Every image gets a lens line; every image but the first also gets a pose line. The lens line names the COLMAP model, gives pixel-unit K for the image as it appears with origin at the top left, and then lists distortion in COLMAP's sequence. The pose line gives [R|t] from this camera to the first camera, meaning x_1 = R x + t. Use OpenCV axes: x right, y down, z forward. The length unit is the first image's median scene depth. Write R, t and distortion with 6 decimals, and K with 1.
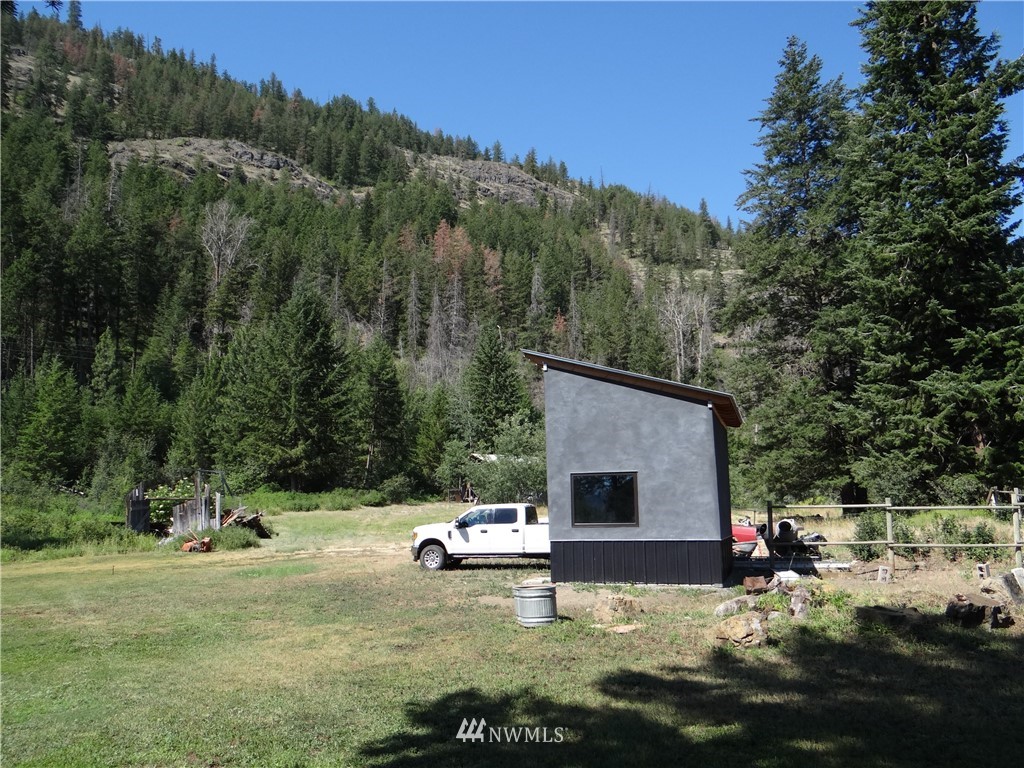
lens RADIAL K [[801.9, 0, 512.1], [0, 801.9, 383.6], [0, 0, 1]] dist [-0.003904, 0.005988]
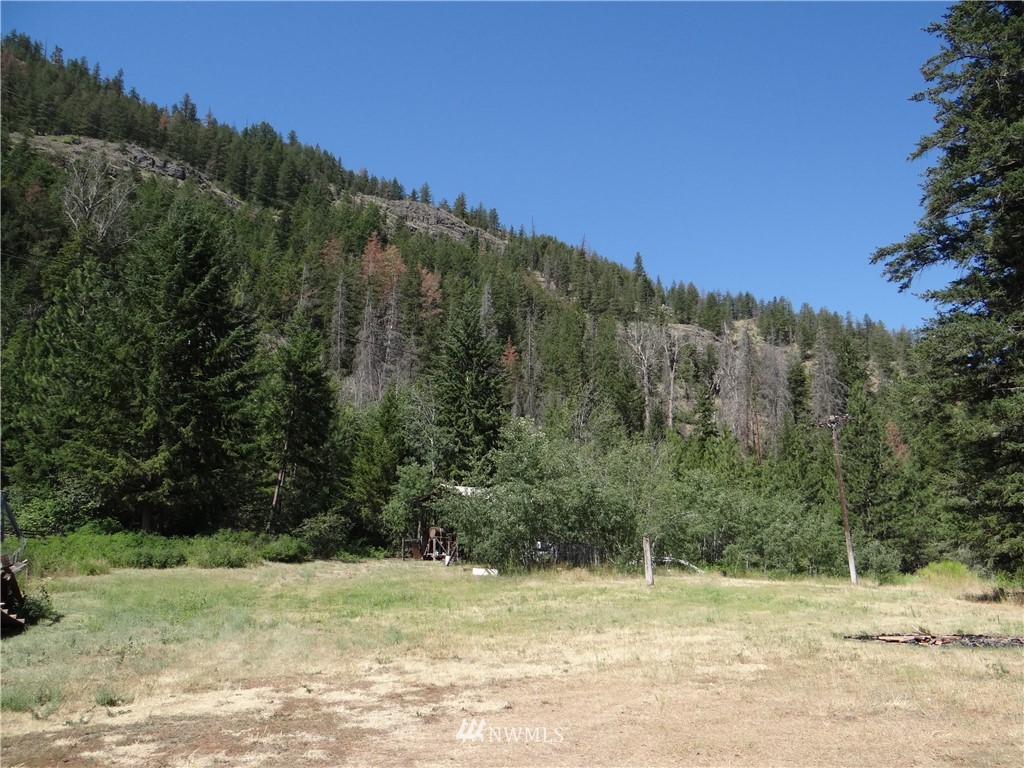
lens RADIAL K [[801.9, 0, 510.5], [0, 801.9, 384.5], [0, 0, 1]] dist [-0.003904, 0.005988]
pose [[0.993168, 0.041853, 0.108927, -0.035438], [-0.033075, 0.996150, -0.081181, 0.029863], [-0.111905, 0.077023, 0.990729, 0.177398]]
